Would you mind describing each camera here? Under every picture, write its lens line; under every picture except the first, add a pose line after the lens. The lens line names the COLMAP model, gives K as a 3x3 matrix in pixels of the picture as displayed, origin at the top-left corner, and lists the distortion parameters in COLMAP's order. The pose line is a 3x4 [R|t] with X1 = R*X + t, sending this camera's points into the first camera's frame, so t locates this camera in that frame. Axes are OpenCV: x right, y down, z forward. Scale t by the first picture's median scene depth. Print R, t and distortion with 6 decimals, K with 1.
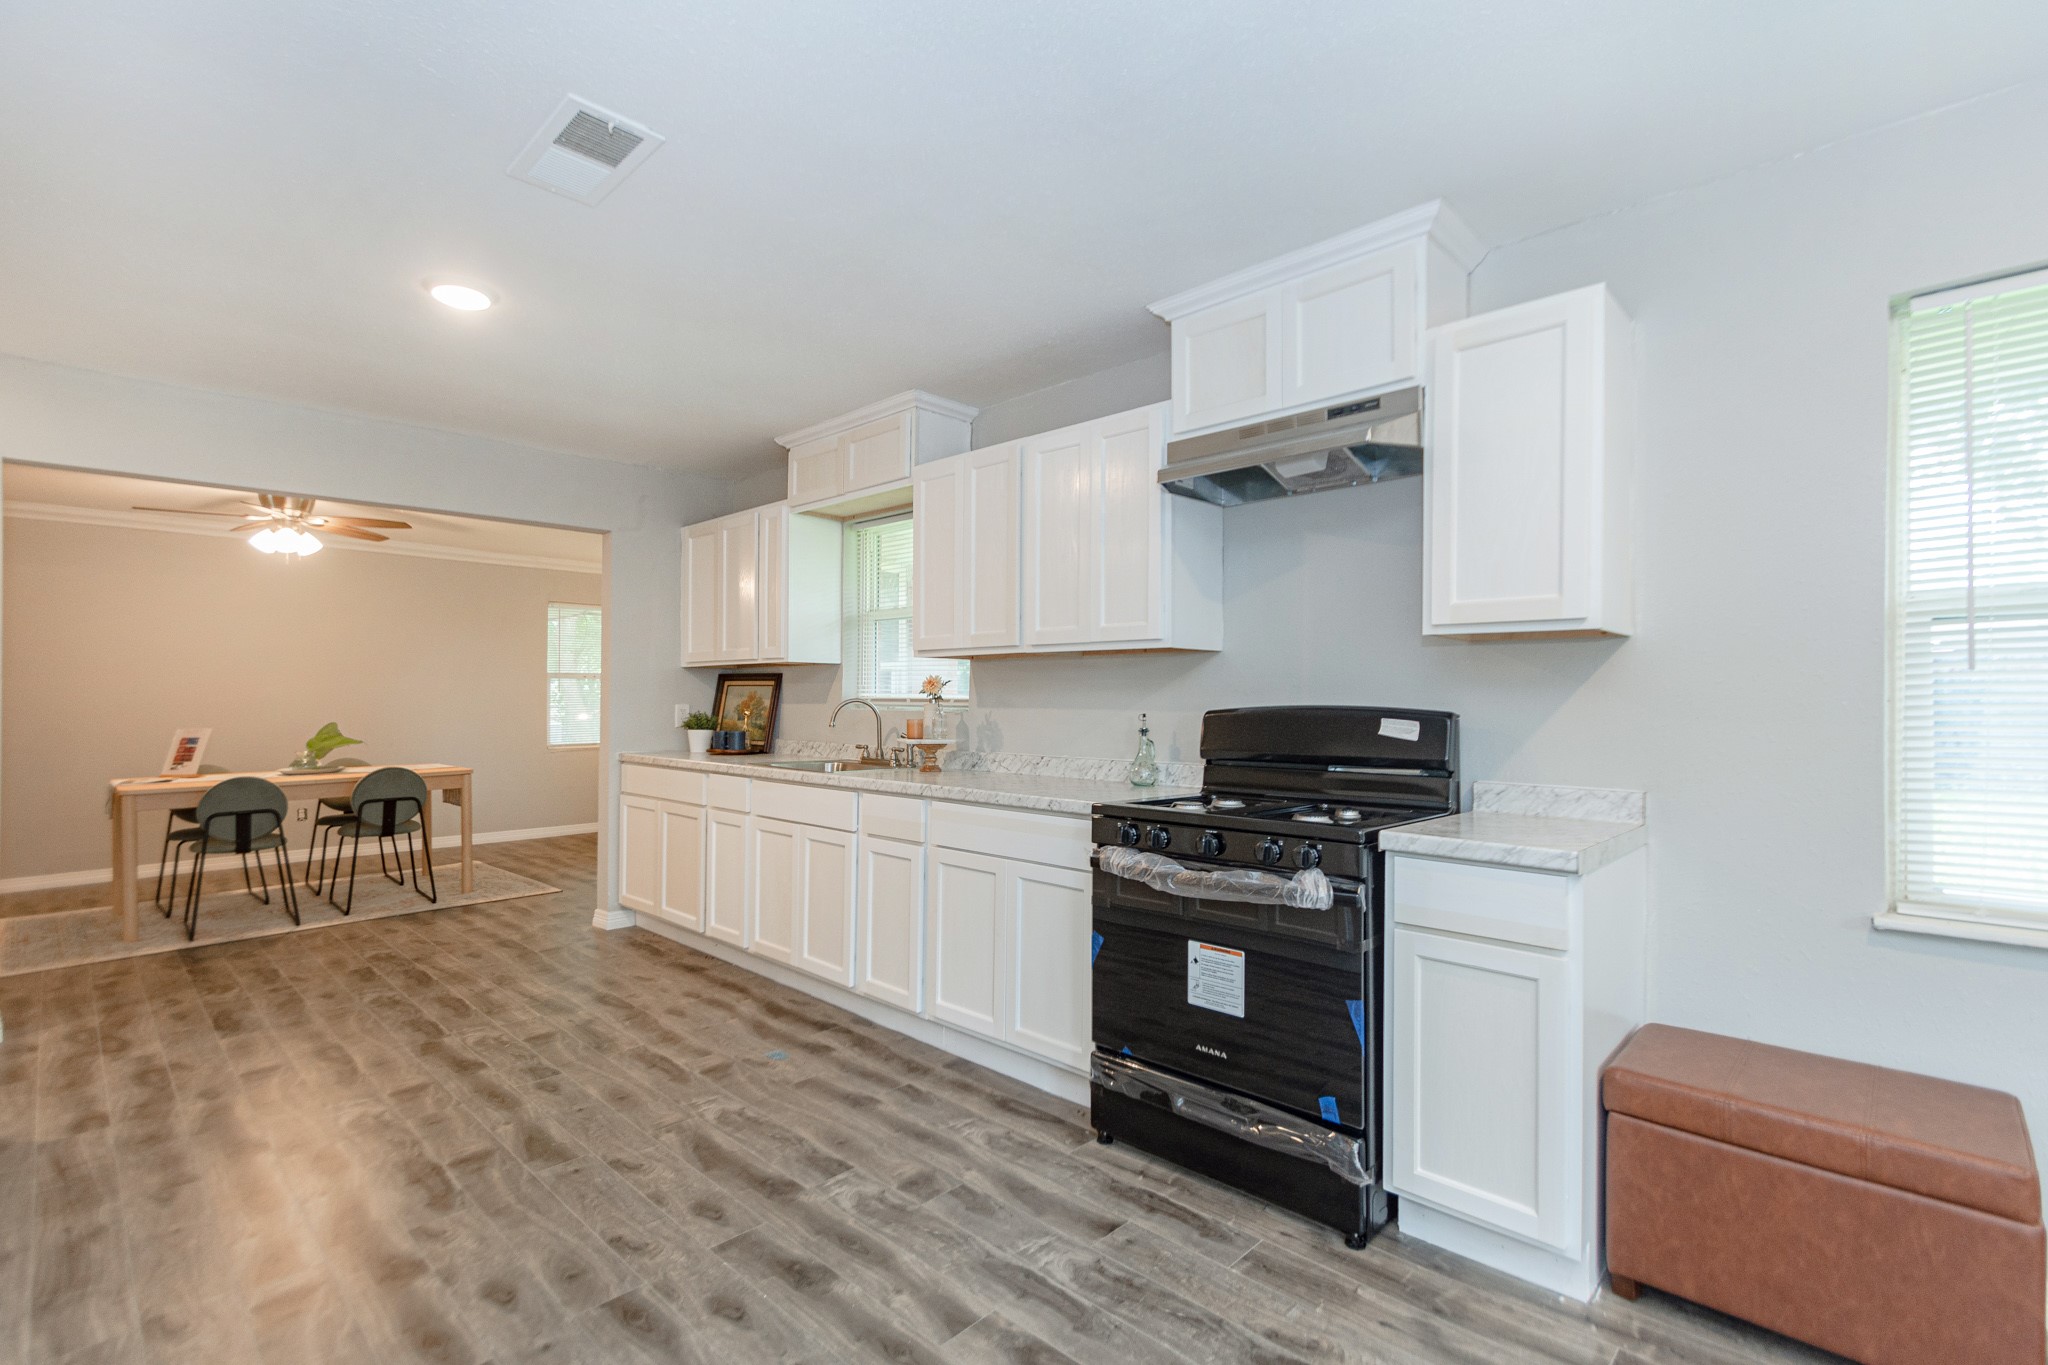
lens RADIAL K [[917.3, 0, 1013.8], [0, 917.3, 702.3], [0, 0, 1]] dist [-0.003666, -0.001596]
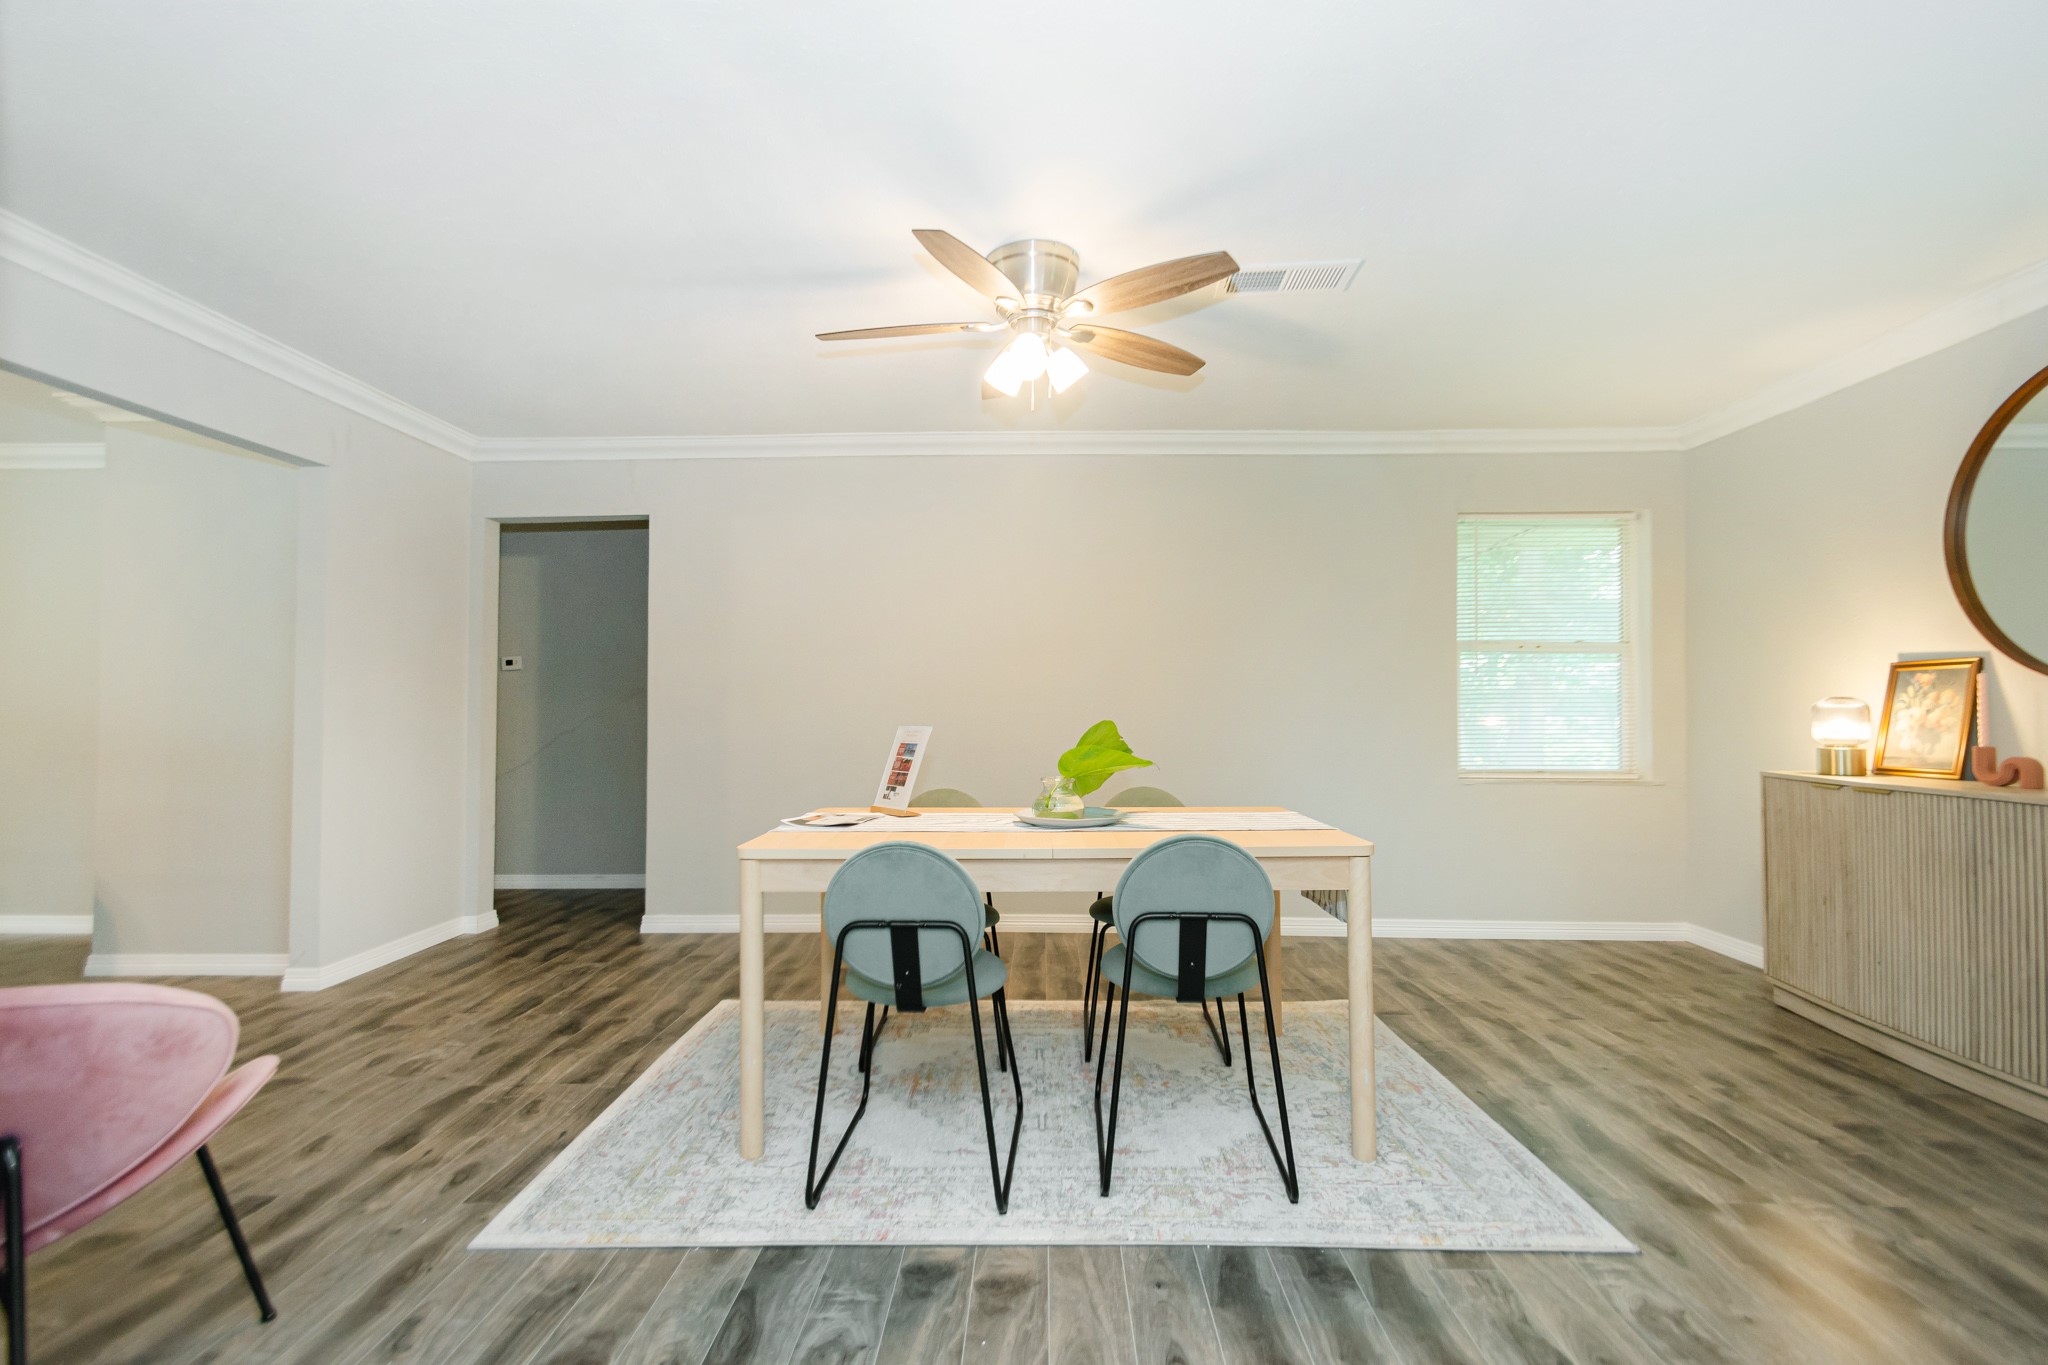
lens RADIAL K [[917.3, 0, 1019.5], [0, 917.3, 694.1], [0, 0, 1]] dist [-0.003666, -0.001596]
pose [[0.672952, -0.001675, -0.739684, -0.405565], [-0.007237, 0.999935, -0.008848, 0.012296], [0.739651, 0.011307, 0.672896, 0.625674]]
